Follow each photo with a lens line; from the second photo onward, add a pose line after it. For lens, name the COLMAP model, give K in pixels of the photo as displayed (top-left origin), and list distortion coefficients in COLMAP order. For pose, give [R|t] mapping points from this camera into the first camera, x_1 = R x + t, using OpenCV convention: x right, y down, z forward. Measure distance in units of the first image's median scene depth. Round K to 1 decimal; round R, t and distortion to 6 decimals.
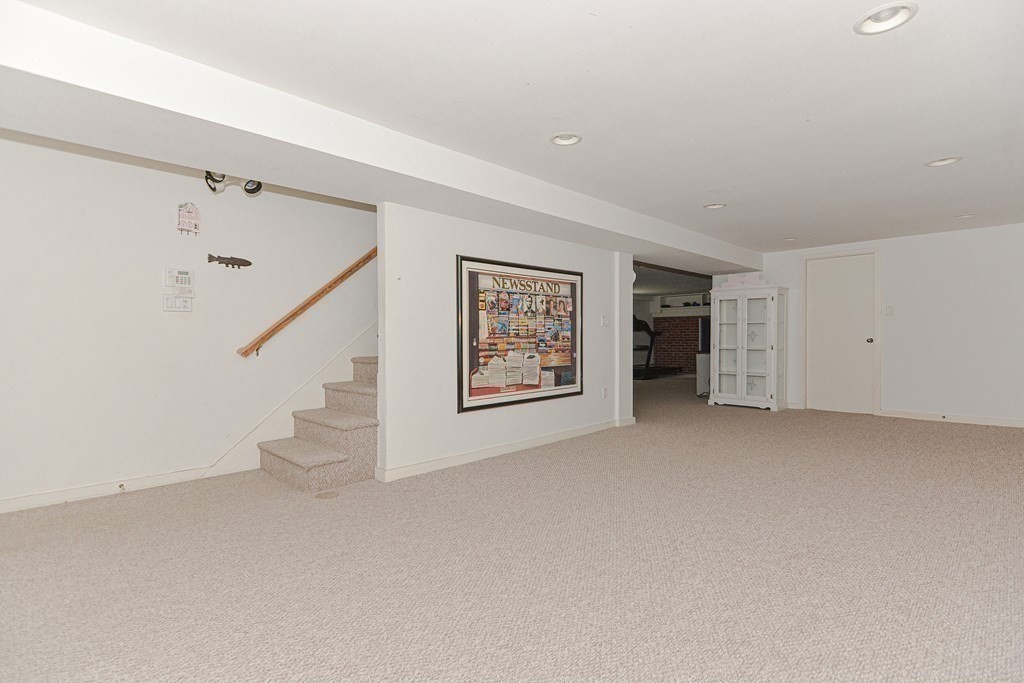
lens RADIAL K [[501.8, 0, 511.7], [0, 501.8, 340.9], [0, 0, 1]] dist [0.001744, -0.004591]
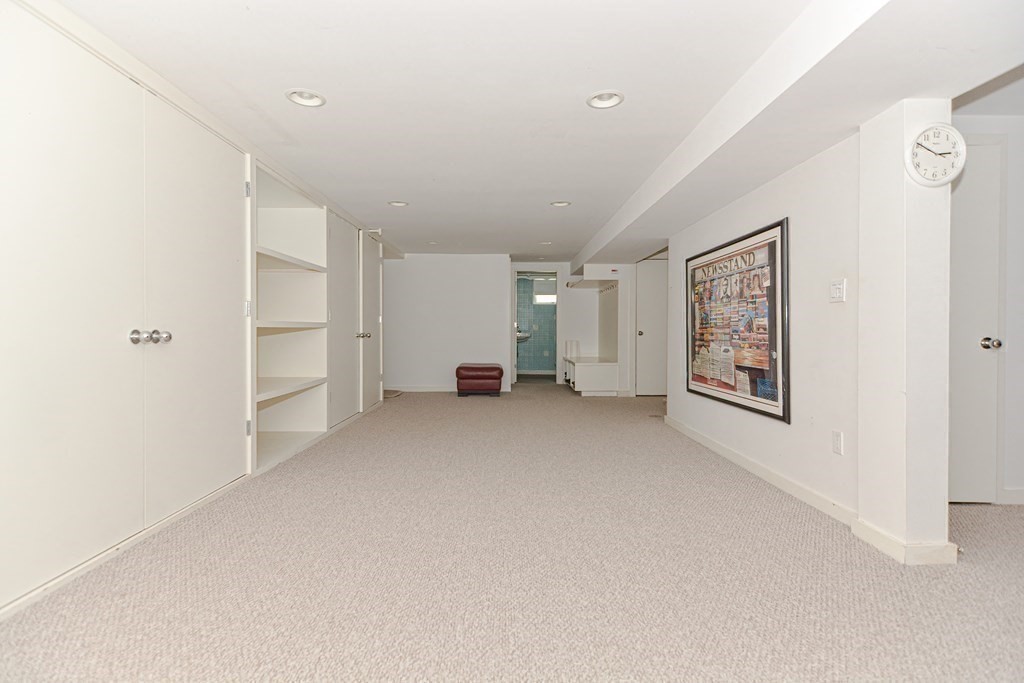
lens RADIAL K [[501.8, 0, 516.2], [0, 501.8, 329.6], [0, 0, 1]] dist [0.001744, -0.004591]
pose [[-0.697056, -0.001563, -0.717015, 0.908015], [-0.006453, 0.999971, 0.004094, -0.004491], [0.716988, 0.007481, -0.697046, 1.364174]]
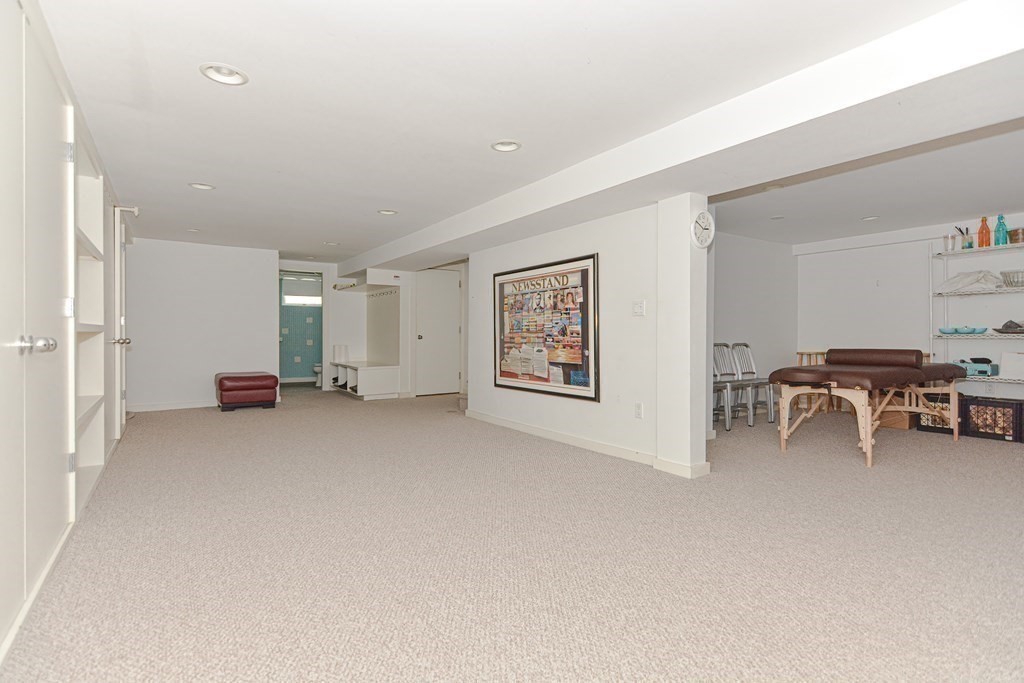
lens RADIAL K [[501.8, 0, 533.1], [0, 501.8, 332.7], [0, 0, 1]] dist [0.001744, -0.004591]
pose [[-0.166425, -0.002697, -0.986050, 1.110864], [-0.008056, 0.999967, -0.001376, -0.004660], [0.986021, 0.007714, -0.166442, 1.189293]]
